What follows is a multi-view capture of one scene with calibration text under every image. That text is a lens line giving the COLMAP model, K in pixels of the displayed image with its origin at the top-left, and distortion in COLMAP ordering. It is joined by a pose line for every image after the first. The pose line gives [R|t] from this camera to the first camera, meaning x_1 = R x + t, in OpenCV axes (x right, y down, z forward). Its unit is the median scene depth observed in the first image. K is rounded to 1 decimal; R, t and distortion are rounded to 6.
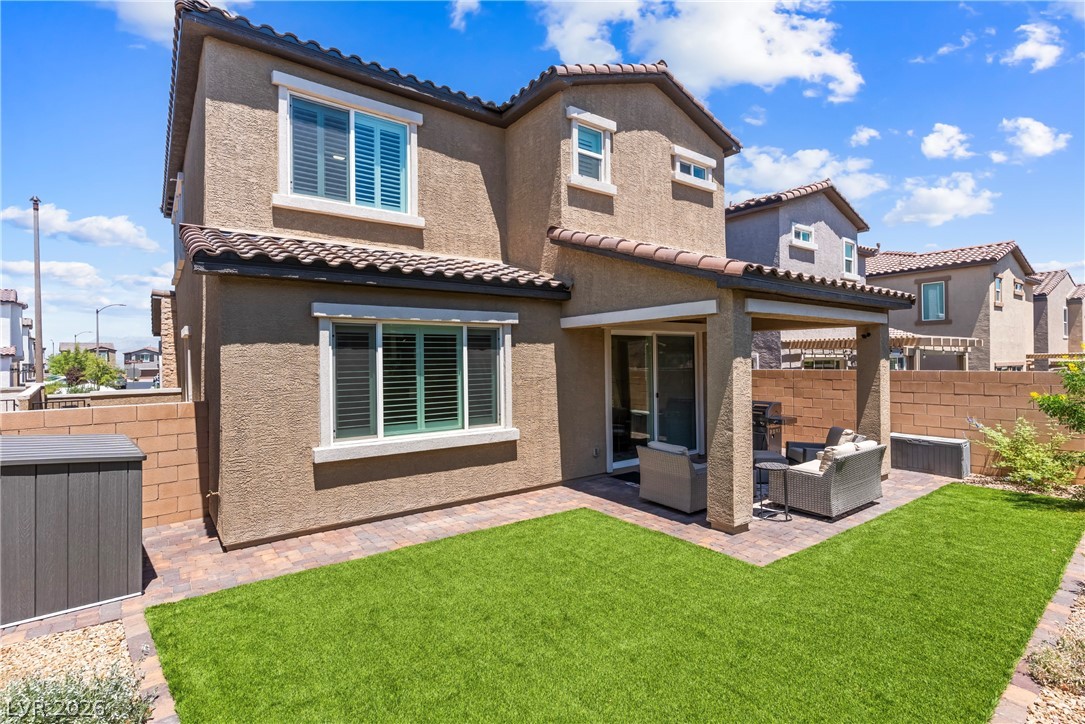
lens RADIAL K [[522.5, 0, 545.8], [0, 522.5, 362.0], [0, 0, 1]] dist [-0.000002, -0.000543]
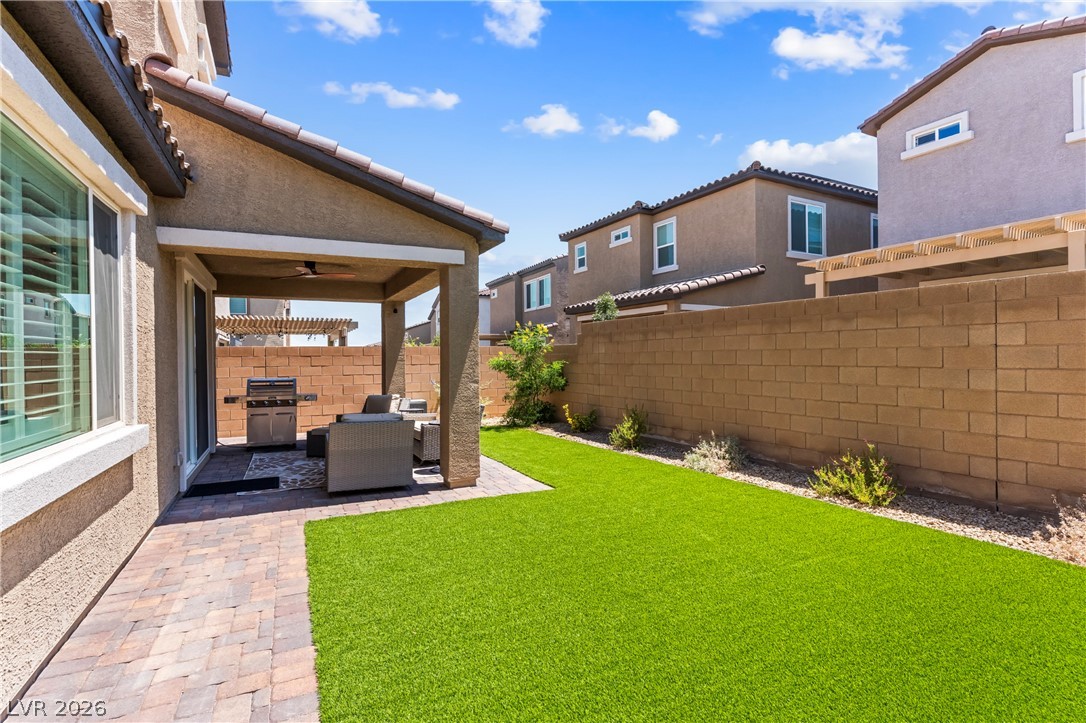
lens RADIAL K [[522.9, 0, 546.3], [0, 522.9, 361.5], [0, 0, 1]] dist [-0.000002, -0.000543]
pose [[0.181655, 0.002112, 0.983360, -0.535009], [0.012787, 0.999908, -0.004510, 0.083364], [-0.983279, 0.013394, 0.181611, 0.589373]]
